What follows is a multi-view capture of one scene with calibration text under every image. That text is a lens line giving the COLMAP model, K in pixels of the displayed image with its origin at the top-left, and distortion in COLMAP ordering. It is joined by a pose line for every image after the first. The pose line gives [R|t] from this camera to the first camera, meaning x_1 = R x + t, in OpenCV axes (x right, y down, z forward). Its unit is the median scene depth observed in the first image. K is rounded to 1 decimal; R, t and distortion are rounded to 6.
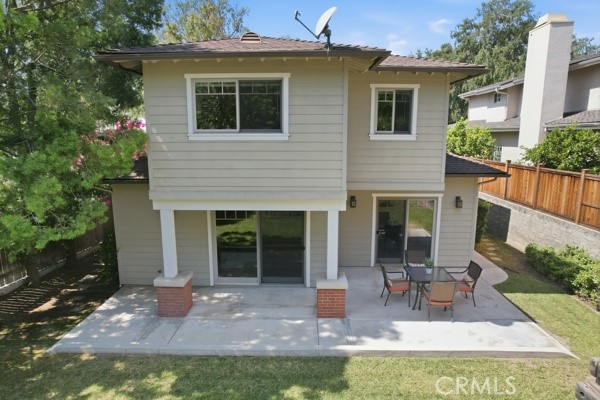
lens RADIAL K [[374.8, 0, 300.4], [0, 374.8, 200.6], [0, 0, 1]] dist [-0.069634, 0.063814]
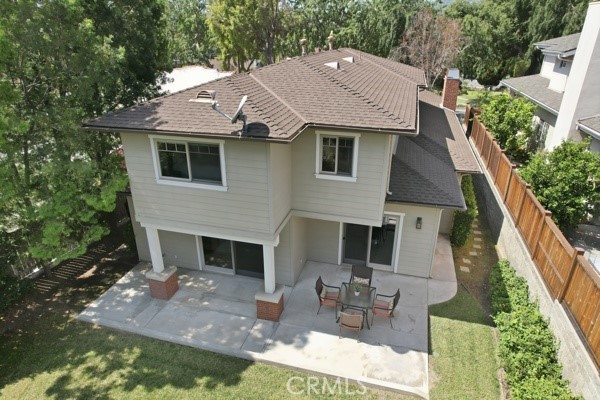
lens RADIAL K [[374.8, 0, 300.4], [0, 374.8, 200.6], [0, 0, 1]] dist [-0.069634, 0.063814]
pose [[0.969477, 0.098416, -0.224564, 0.433596], [-0.042004, 0.969031, 0.243341, -0.397980], [0.241558, -0.226481, 0.943587, -0.100001]]
